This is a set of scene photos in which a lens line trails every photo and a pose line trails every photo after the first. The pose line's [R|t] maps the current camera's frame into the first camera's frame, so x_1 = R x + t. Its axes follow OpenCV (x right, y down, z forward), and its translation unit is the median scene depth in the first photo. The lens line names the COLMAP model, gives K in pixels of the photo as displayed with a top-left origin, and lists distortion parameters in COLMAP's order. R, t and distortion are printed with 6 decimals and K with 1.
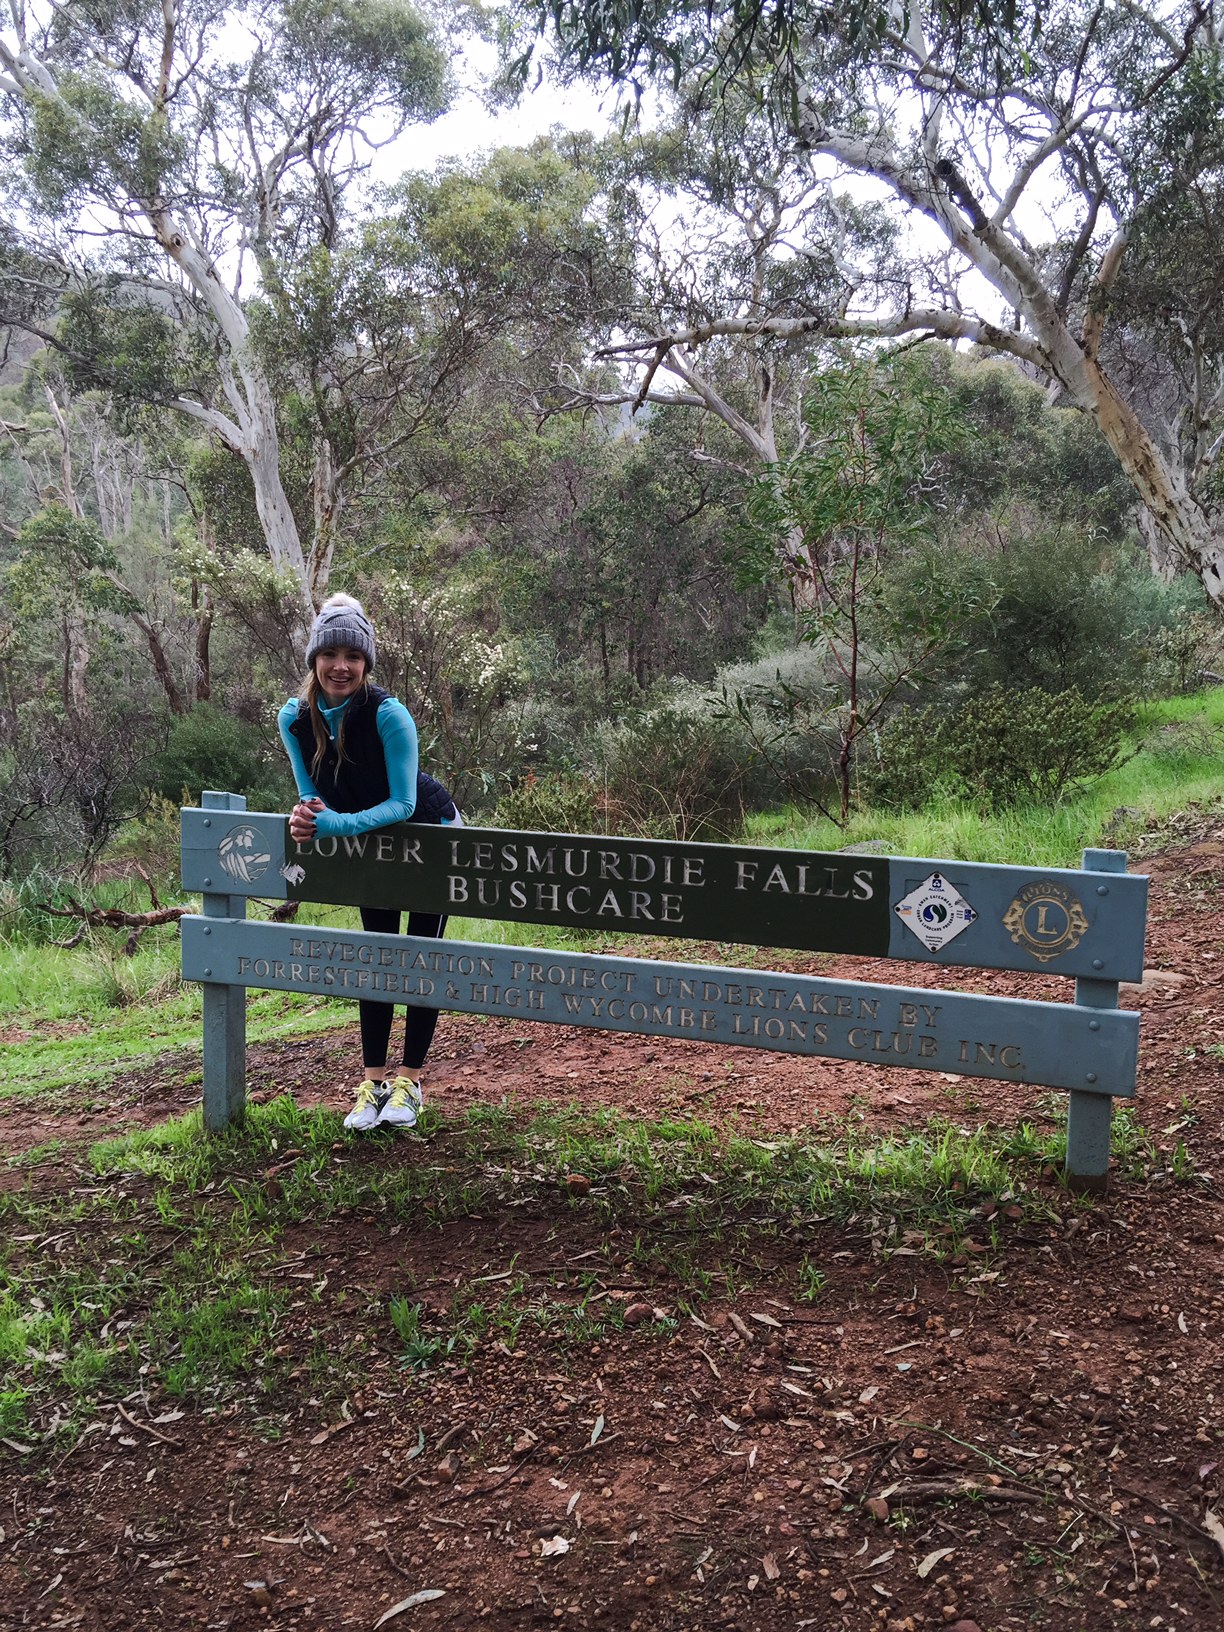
lens RADIAL K [[1364.7, 0, 598.3], [0, 1364.7, 788.9], [0, 0, 1]] dist [0.074588, -0.114210]
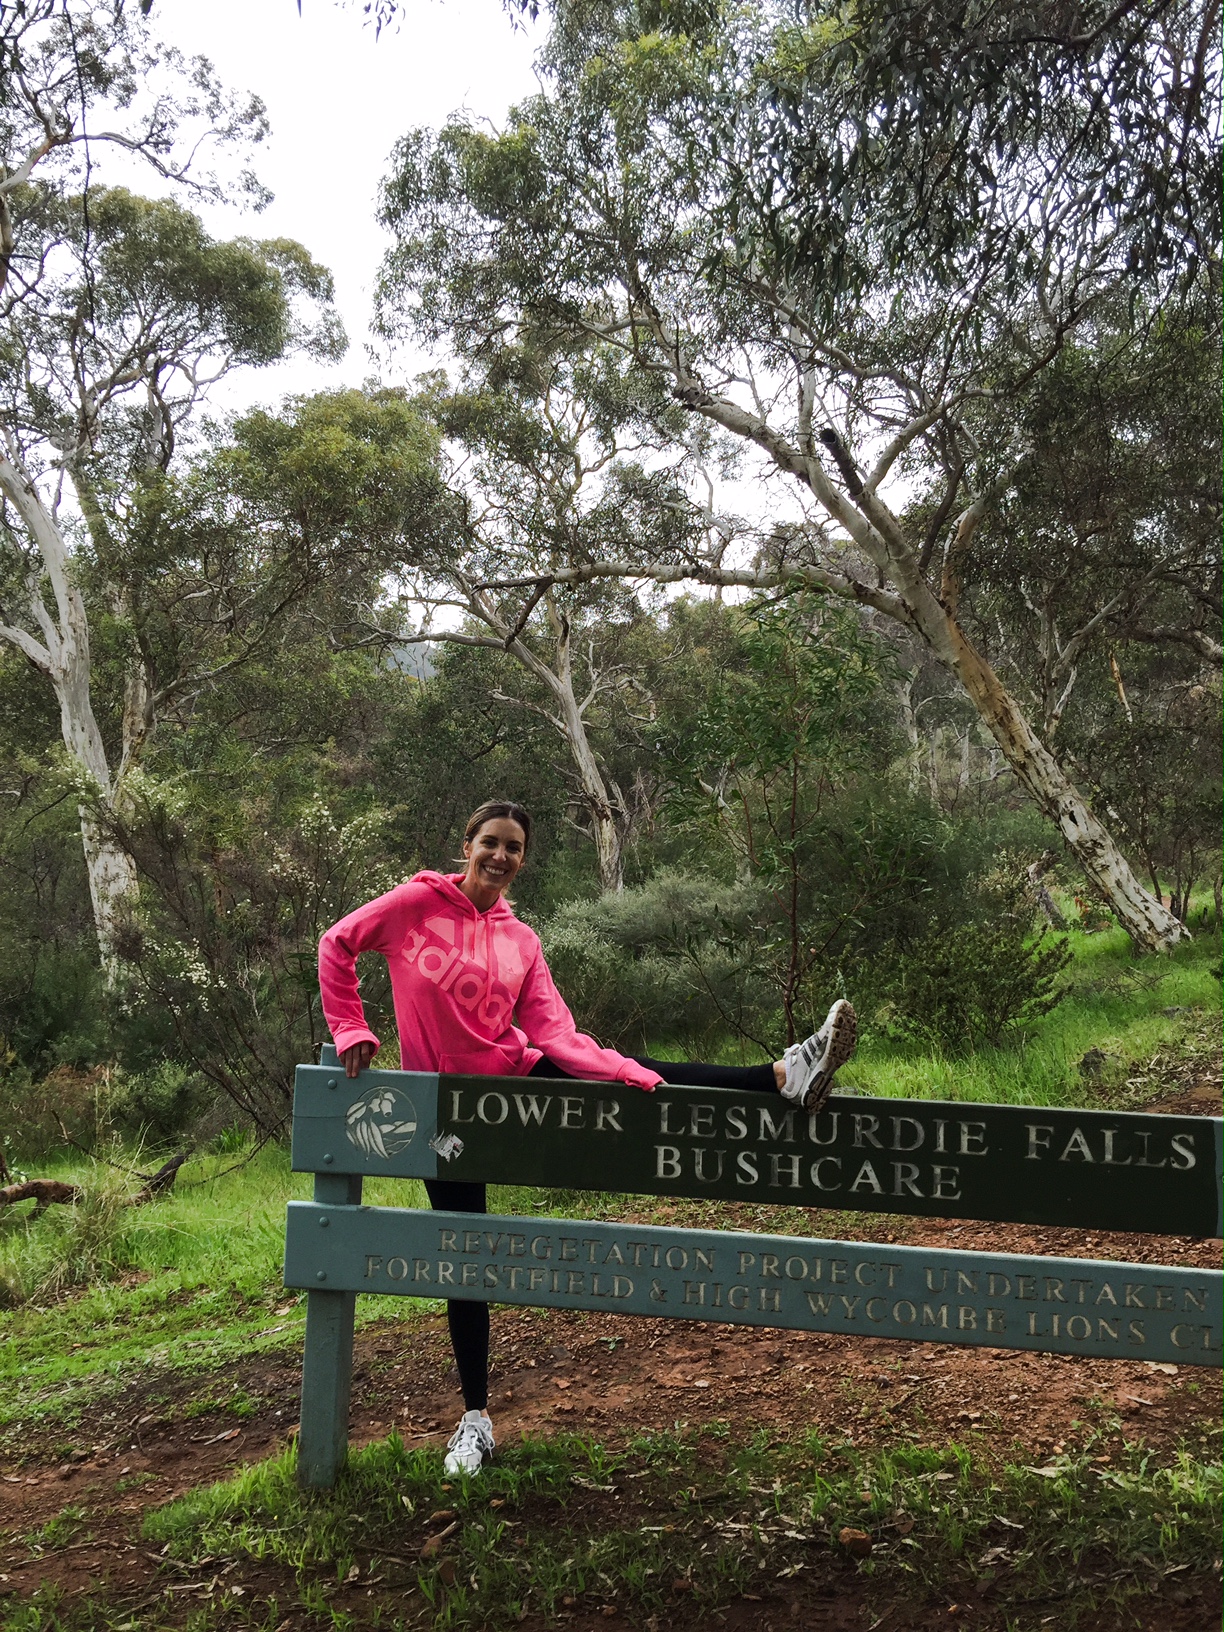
lens RADIAL K [[1364.7, 0, 598.3], [0, 1364.7, 788.9], [0, 0, 1]] dist [0.074588, -0.114210]
pose [[0.982942, 0.026119, 0.182051, -0.101899], [0.005607, 0.985148, -0.171618, -0.002596], [-0.183830, 0.169711, 0.968197, 0.053346]]
